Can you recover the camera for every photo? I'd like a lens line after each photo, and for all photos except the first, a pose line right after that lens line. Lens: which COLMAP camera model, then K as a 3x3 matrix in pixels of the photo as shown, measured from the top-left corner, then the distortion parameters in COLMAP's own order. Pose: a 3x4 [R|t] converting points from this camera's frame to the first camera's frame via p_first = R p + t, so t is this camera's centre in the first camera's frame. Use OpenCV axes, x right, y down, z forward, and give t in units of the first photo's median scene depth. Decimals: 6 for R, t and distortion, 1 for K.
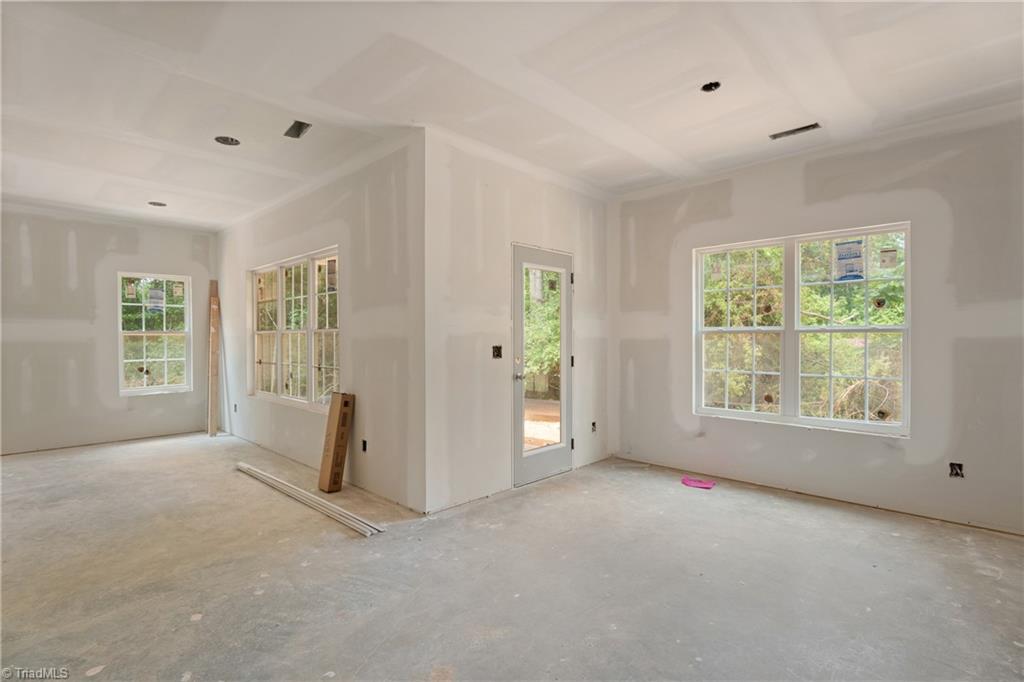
lens RADIAL K [[486.6, 0, 512.0], [0, 486.6, 341.0], [0, 0, 1]] dist [-0.014179, -0.000253]
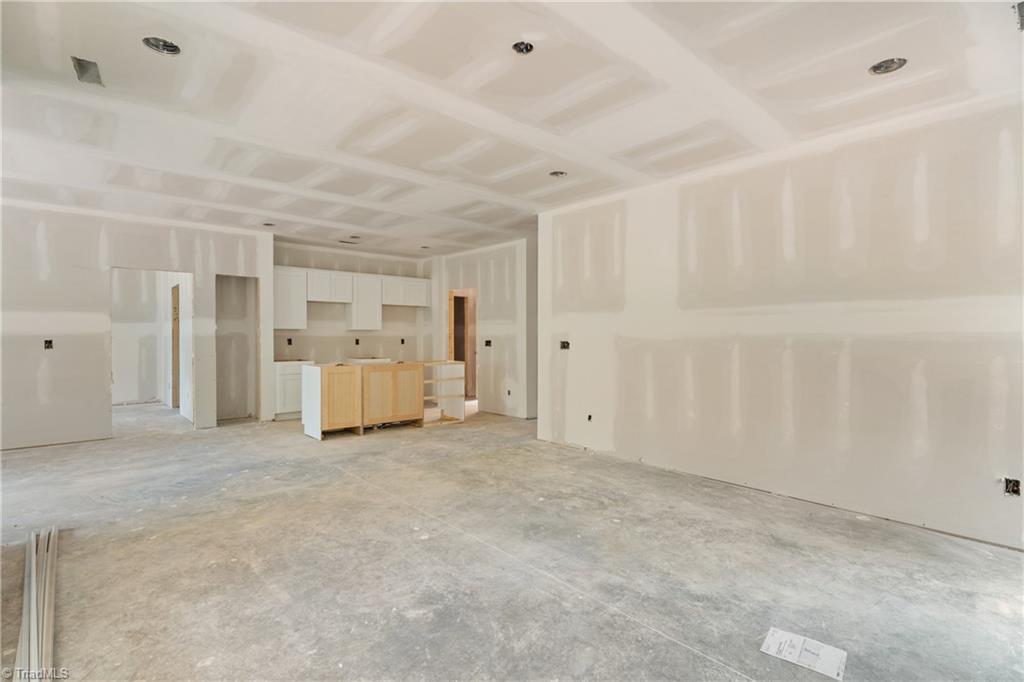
lens RADIAL K [[491.3, 0, 512.0], [0, 491.3, 341.0], [0, 0, 1]] dist [-0.000276, -0.000514]
pose [[-0.996720, 0.000771, 0.080926, -1.330514], [0.002294, 0.999822, 0.018729, -0.011336], [-0.080897, 0.018854, -0.996544, 1.933444]]
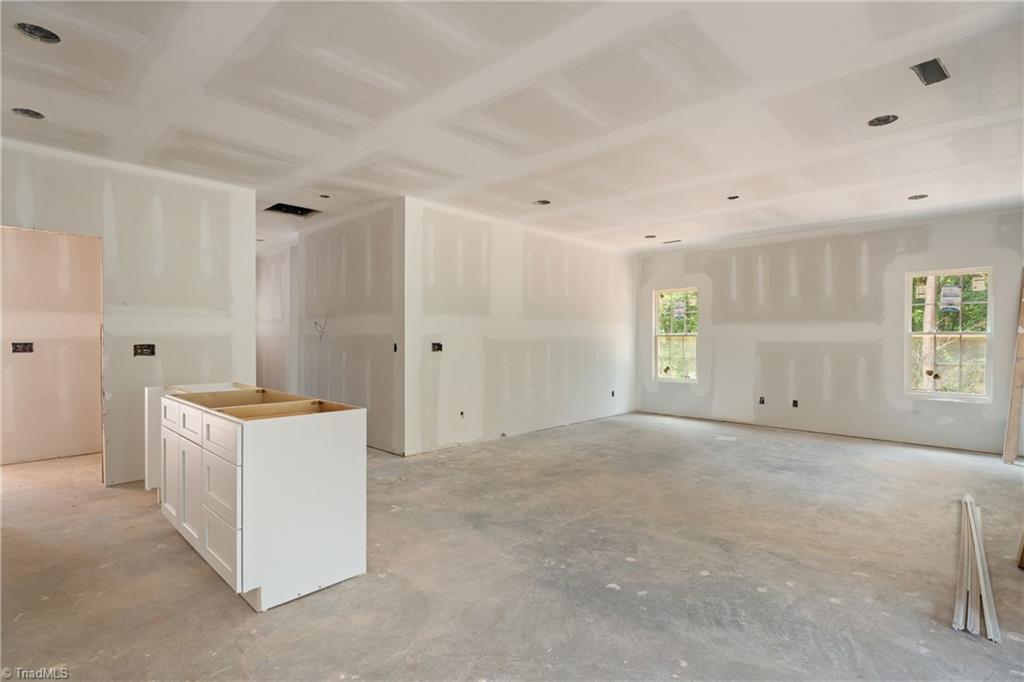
lens RADIAL K [[491.3, 0, 512.0], [0, 491.3, 341.0], [0, 0, 1]] dist [-0.000276, -0.000514]
pose [[-0.001891, 0.008911, -0.999959, 0.389334], [-0.013279, 0.999872, 0.008936, -0.002075], [0.999910, 0.013296, -0.001773, 0.365859]]
